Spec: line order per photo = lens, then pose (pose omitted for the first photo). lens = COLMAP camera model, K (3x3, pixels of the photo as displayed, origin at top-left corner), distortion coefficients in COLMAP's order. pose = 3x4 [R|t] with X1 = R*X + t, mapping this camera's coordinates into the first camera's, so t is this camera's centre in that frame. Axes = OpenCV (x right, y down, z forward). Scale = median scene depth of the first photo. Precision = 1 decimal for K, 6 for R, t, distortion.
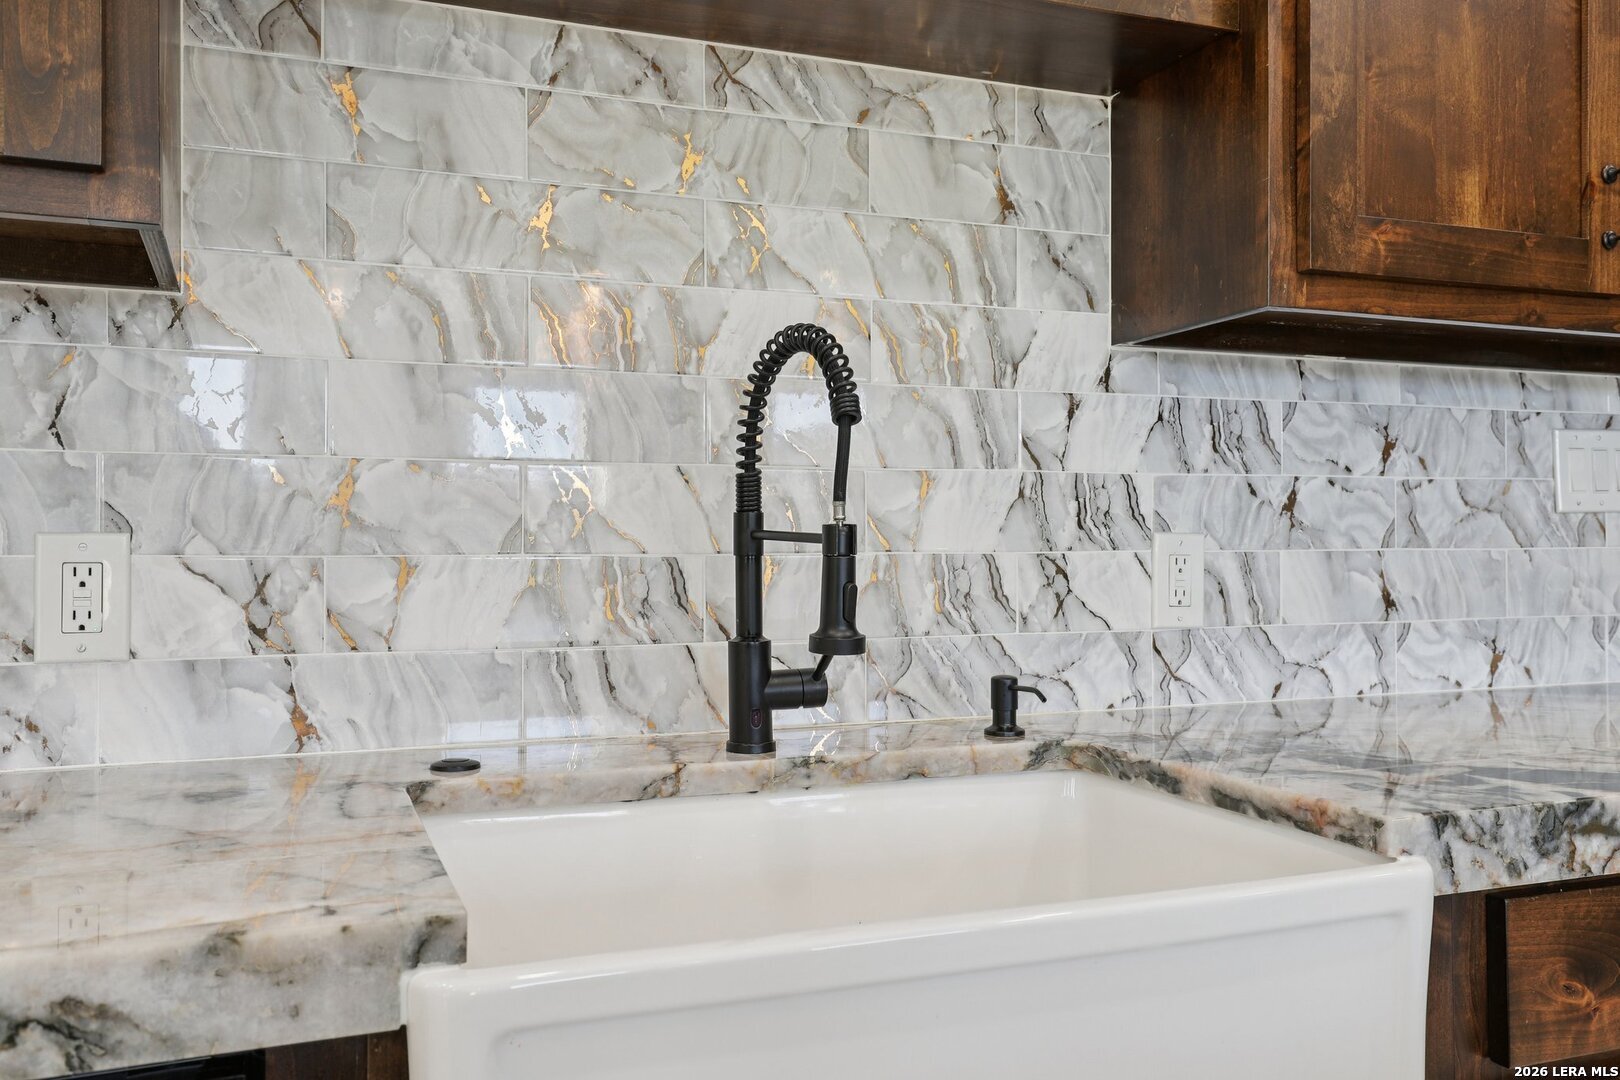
lens RADIAL K [[1352.1, 0, 810.0], [0, 1352.1, 540.0], [0, 0, 1]] dist [0.008858, 0.003819]
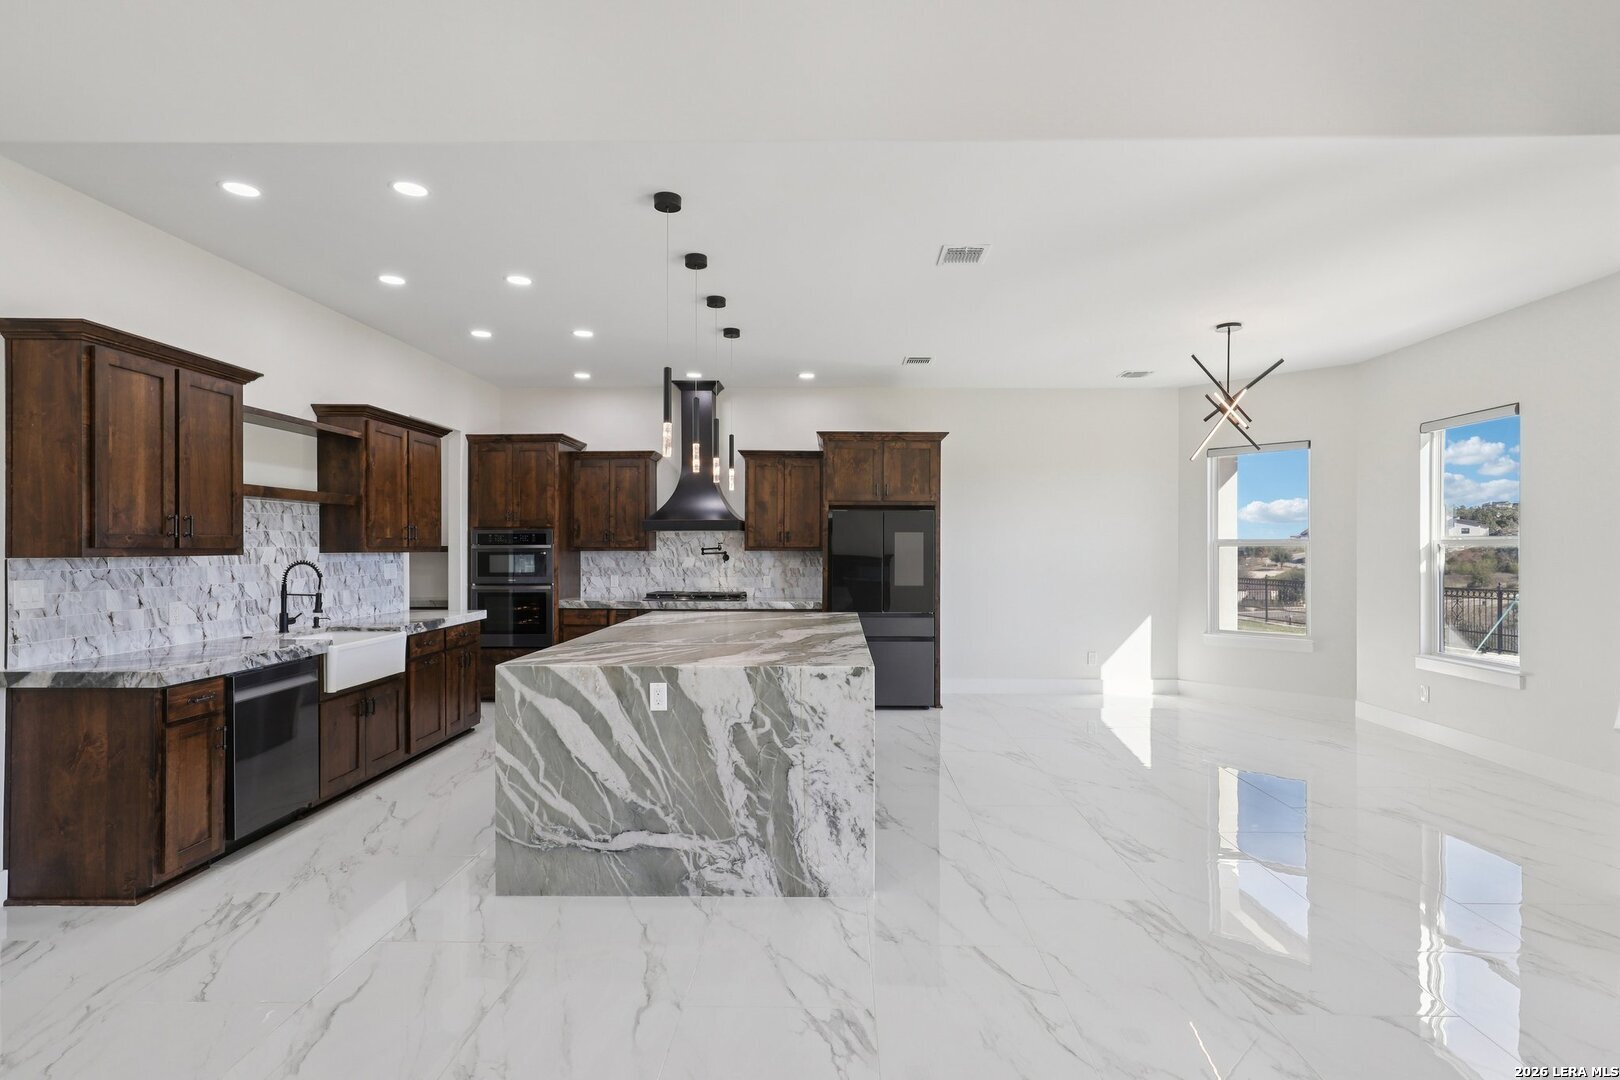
lens RADIAL K [[806.4, 0, 825.4], [0, 806.4, 543.2], [0, 0, 1]] dist [-0.002578, 0.000518]
pose [[0.377147, 0.004157, 0.926144, -2.045433], [-0.001112, 0.999991, -0.004036, -0.183989], [-0.926153, 0.000492, 0.377148, -2.103190]]
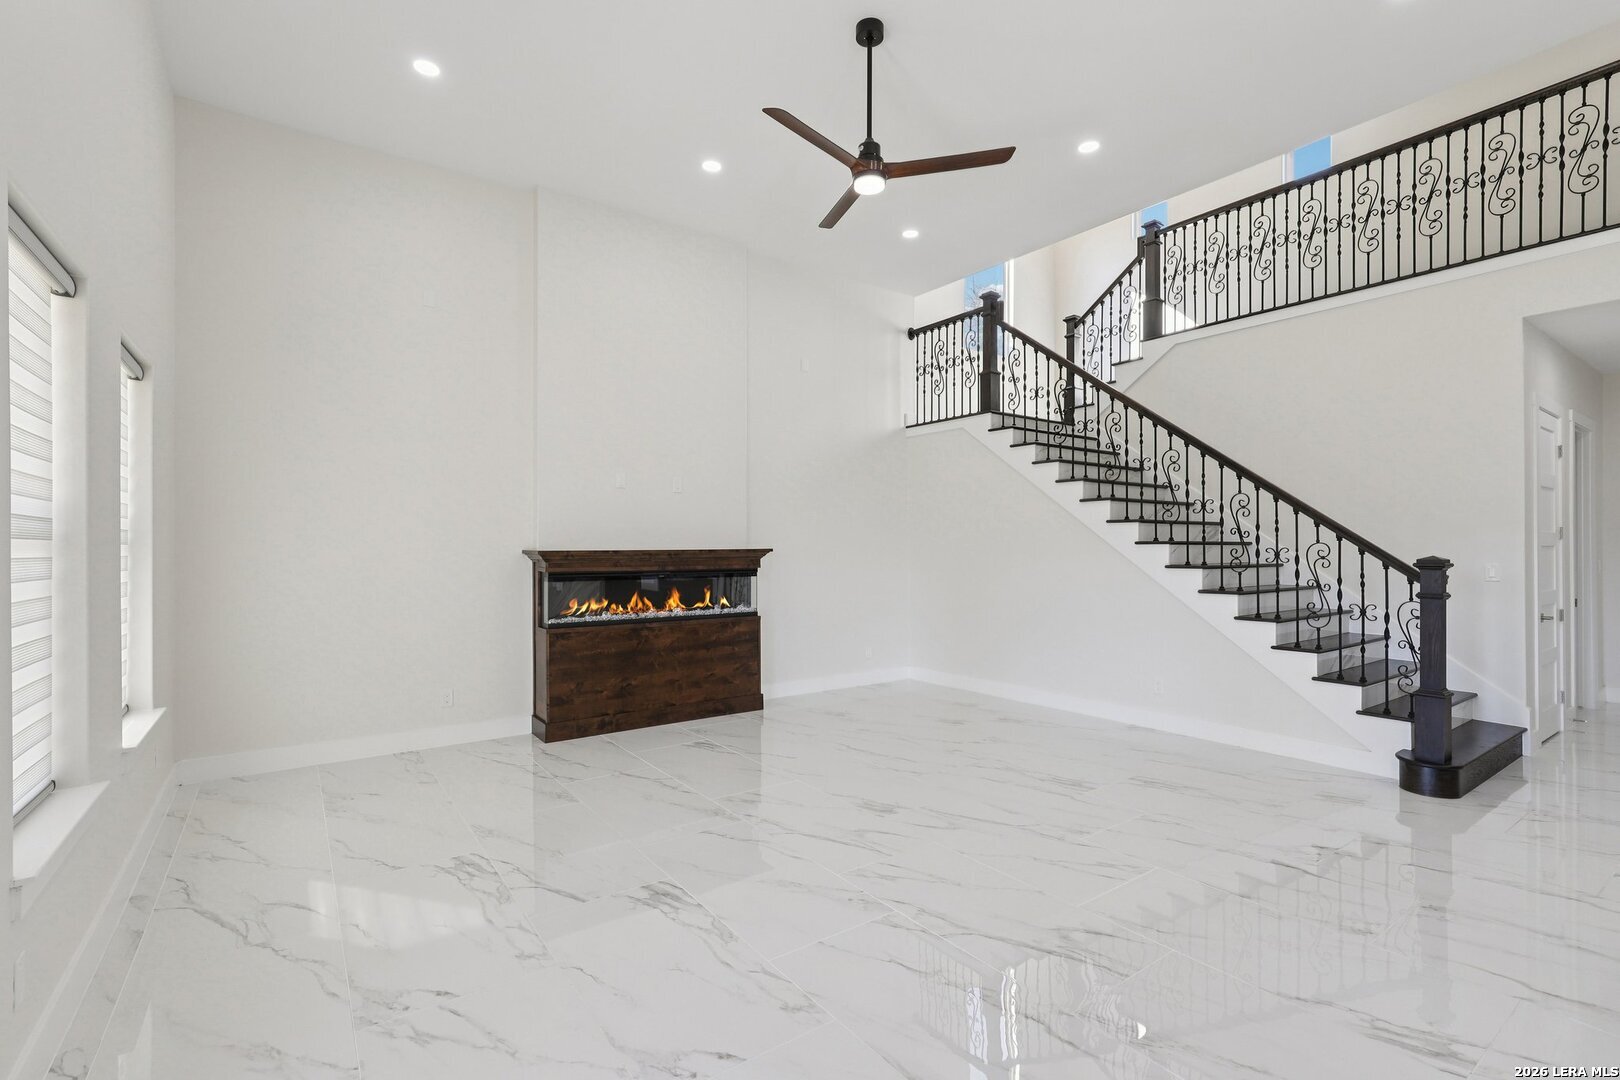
lens RADIAL K [[735.0, 0, 826.1], [0, 735.0, 549.9], [0, 0, 1]] dist [-0.003226, -0.000418]
pose [[0.259433, 0.003126, -0.965756, 0.377881], [0.003121, 0.999987, 0.004076, -0.185102], [0.965756, -0.004072, 0.259420, -2.959991]]
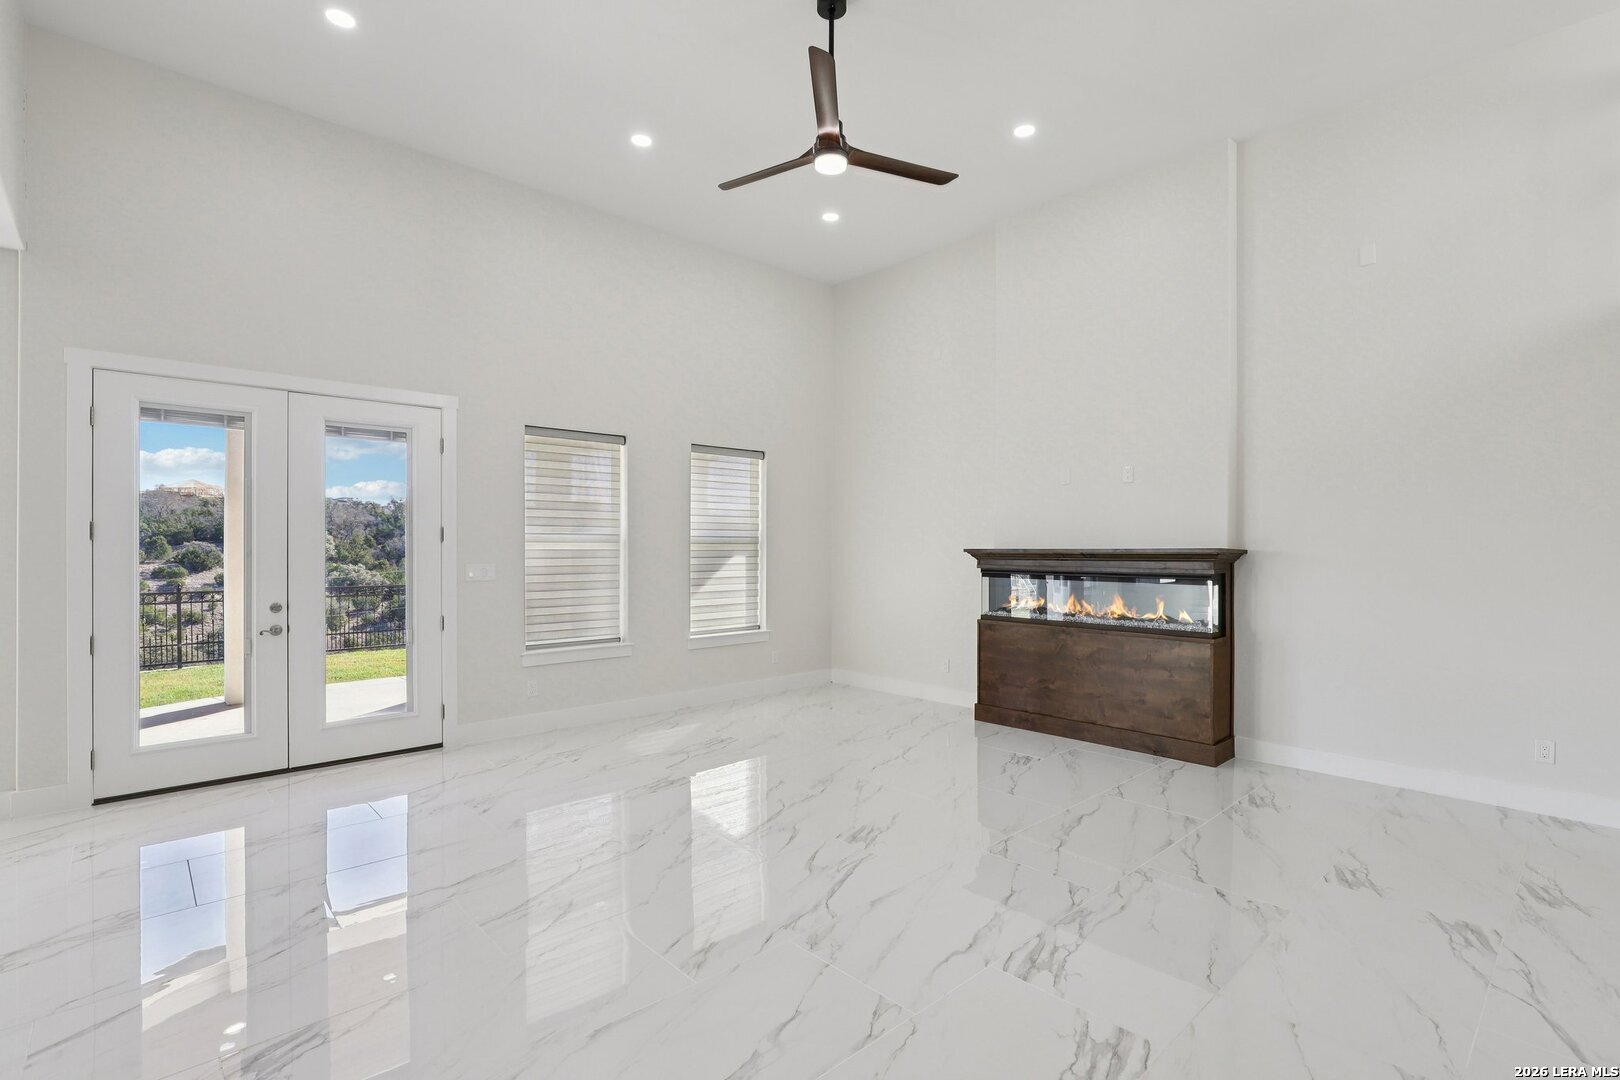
lens RADIAL K [[751.6, 0, 818.8], [0, 751.6, 545.7], [0, 0, 1]] dist [-0.020754, 0.001195]
pose [[-0.927491, -0.000879, -0.373845, -1.034908], [-0.000163, 0.999998, -0.001948, -0.181161], [0.373846, -0.001746, -0.927489, 0.014929]]
